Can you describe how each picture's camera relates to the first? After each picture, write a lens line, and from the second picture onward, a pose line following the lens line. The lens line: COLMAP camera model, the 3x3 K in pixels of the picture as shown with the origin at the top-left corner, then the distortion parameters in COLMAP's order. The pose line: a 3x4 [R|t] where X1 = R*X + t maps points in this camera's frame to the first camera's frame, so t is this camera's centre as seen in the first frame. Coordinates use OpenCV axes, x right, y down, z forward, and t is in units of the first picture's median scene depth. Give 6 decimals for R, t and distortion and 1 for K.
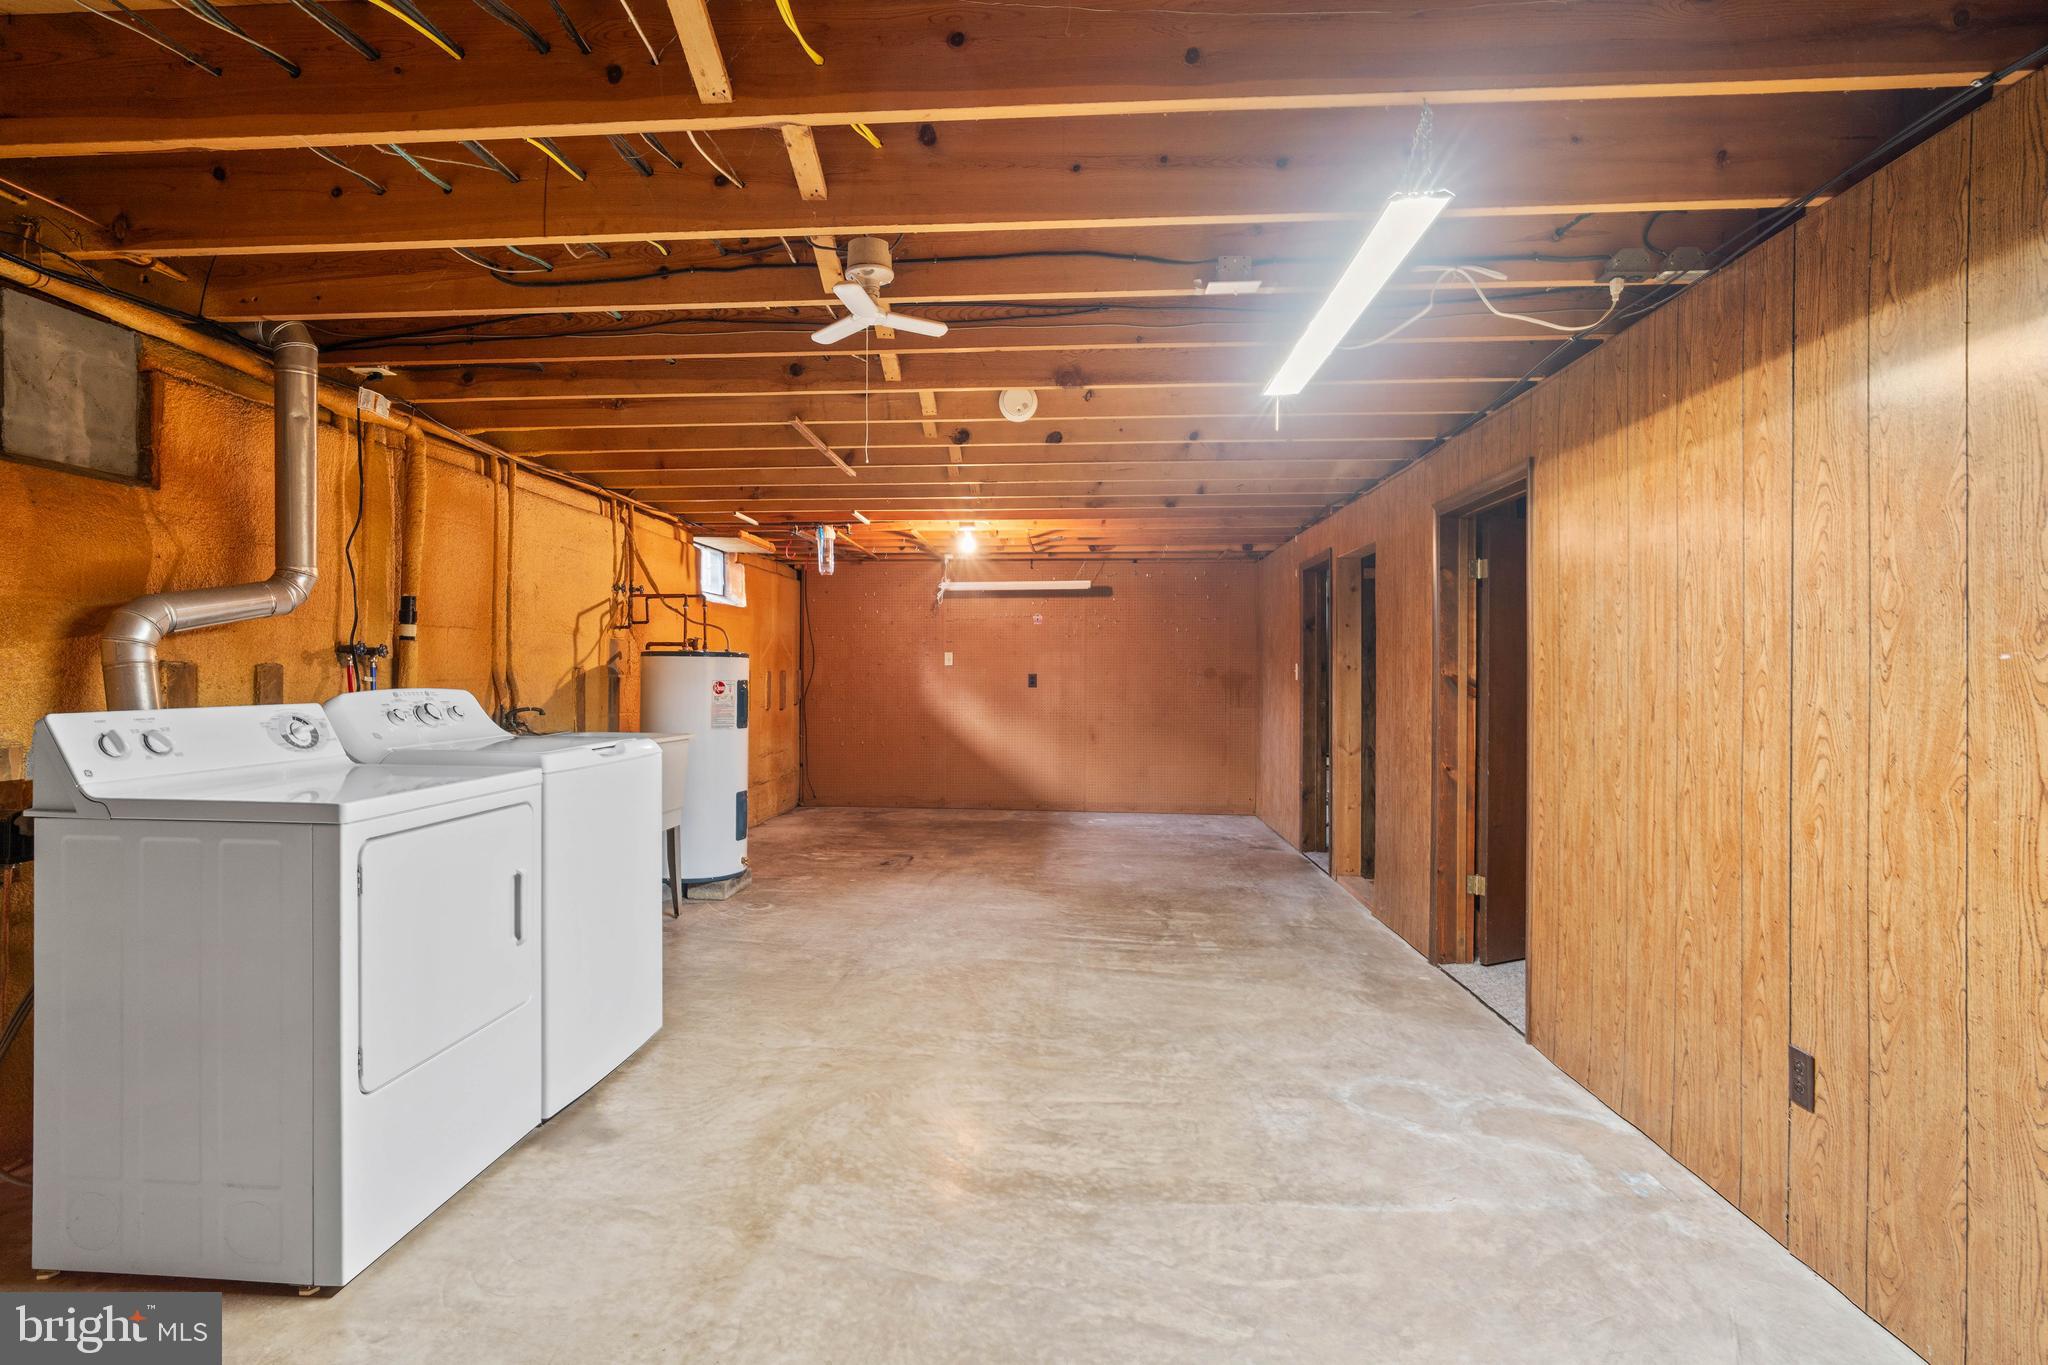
lens RADIAL K [[950.6, 0, 1022.3], [0, 950.6, 680.6], [0, 0, 1]] dist [-0.009010, 0.001584]
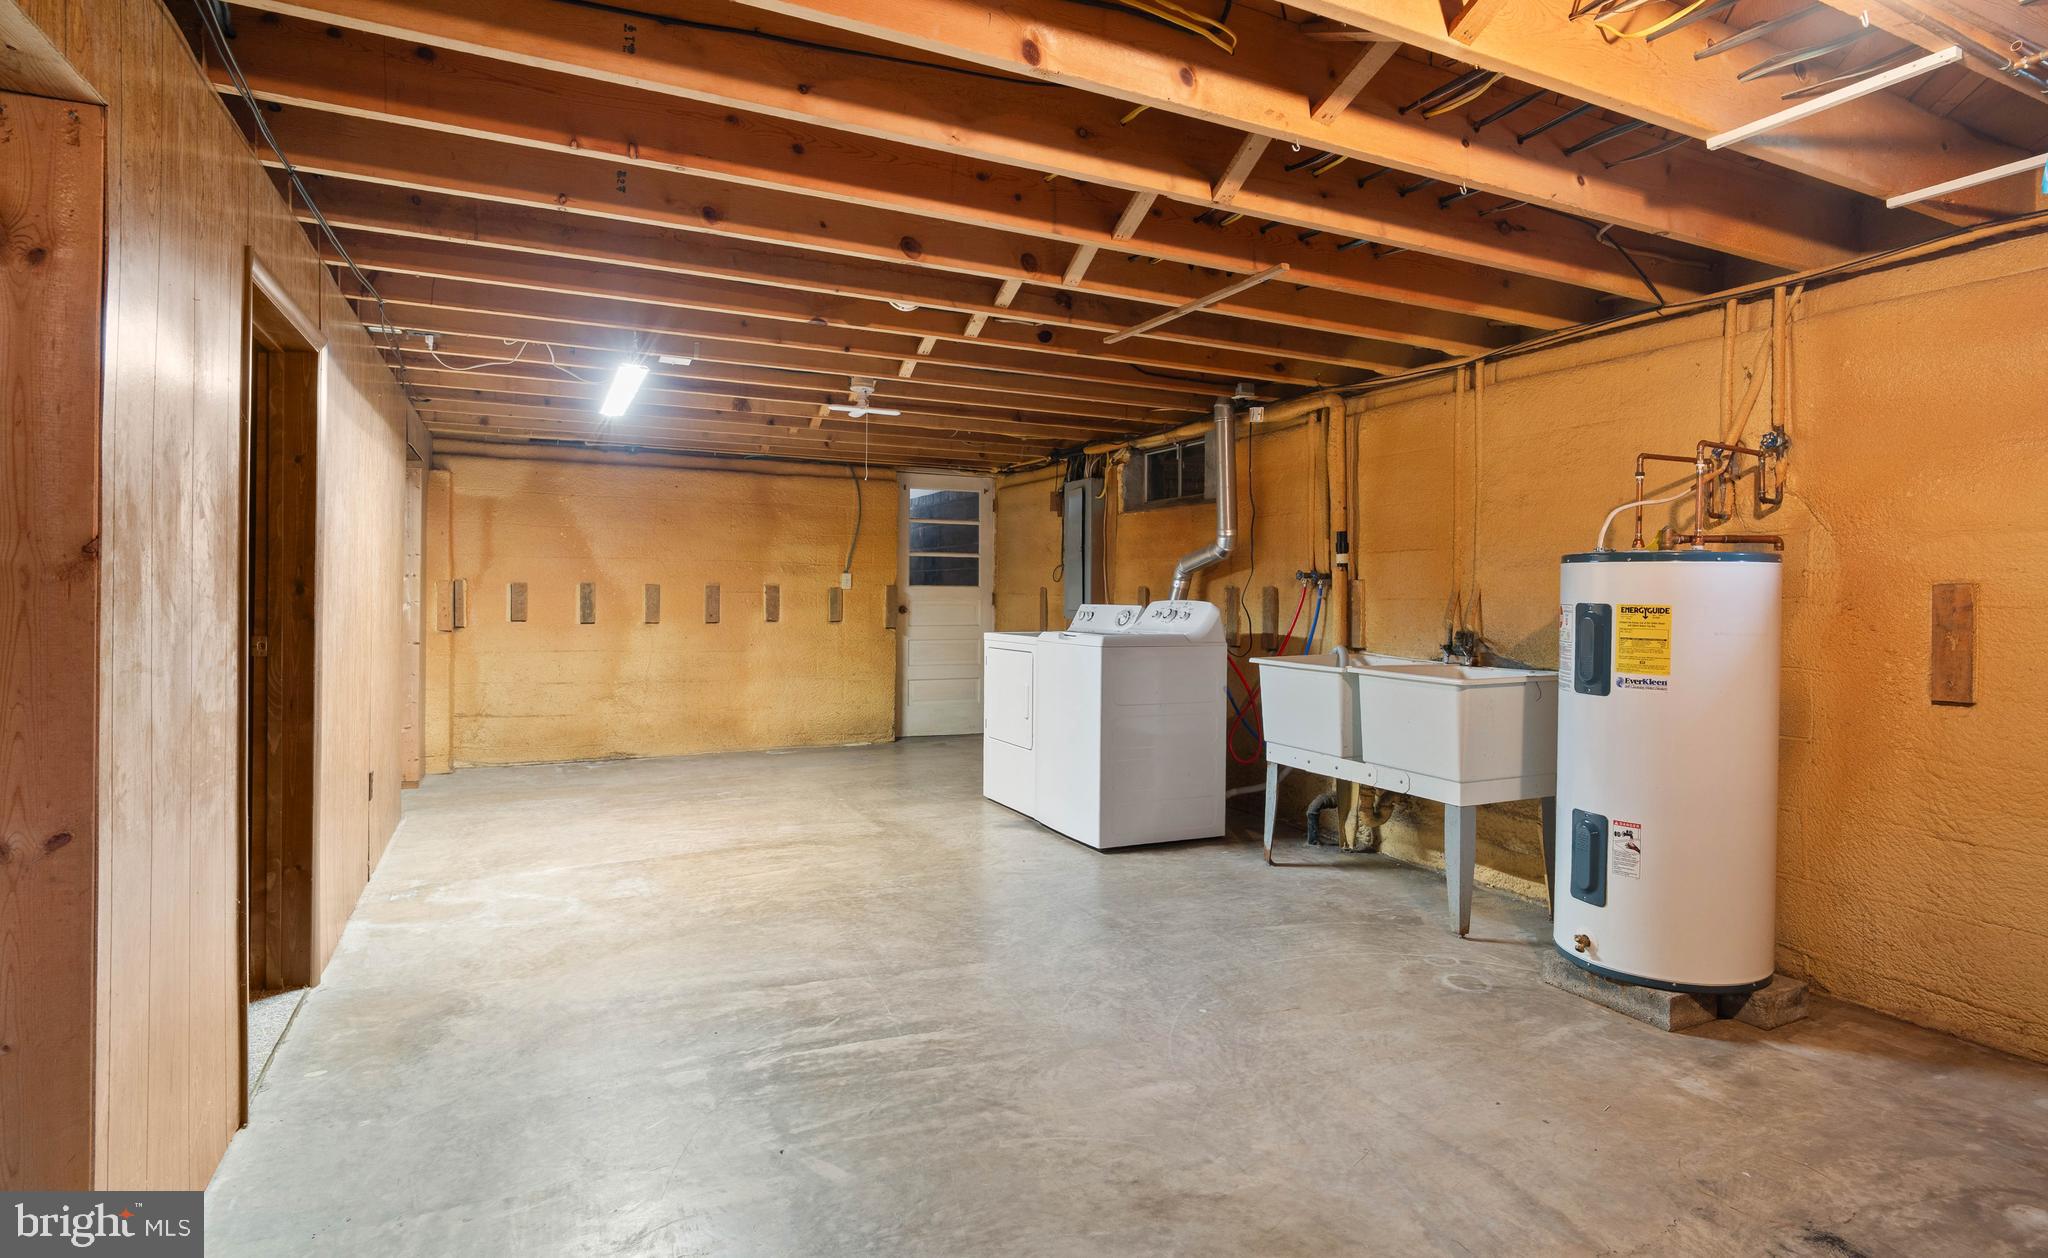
lens RADIAL K [[1036.1, 0, 1026.5], [0, 1036.1, 607.7], [0, 0, 1]] dist [-0.000053, 0.000193]
pose [[-0.871363, -0.007280, -0.490585, 0.390066], [-0.017116, 0.999732, 0.015564, -0.003222], [0.490341, 0.021959, -0.871254, 1.976200]]
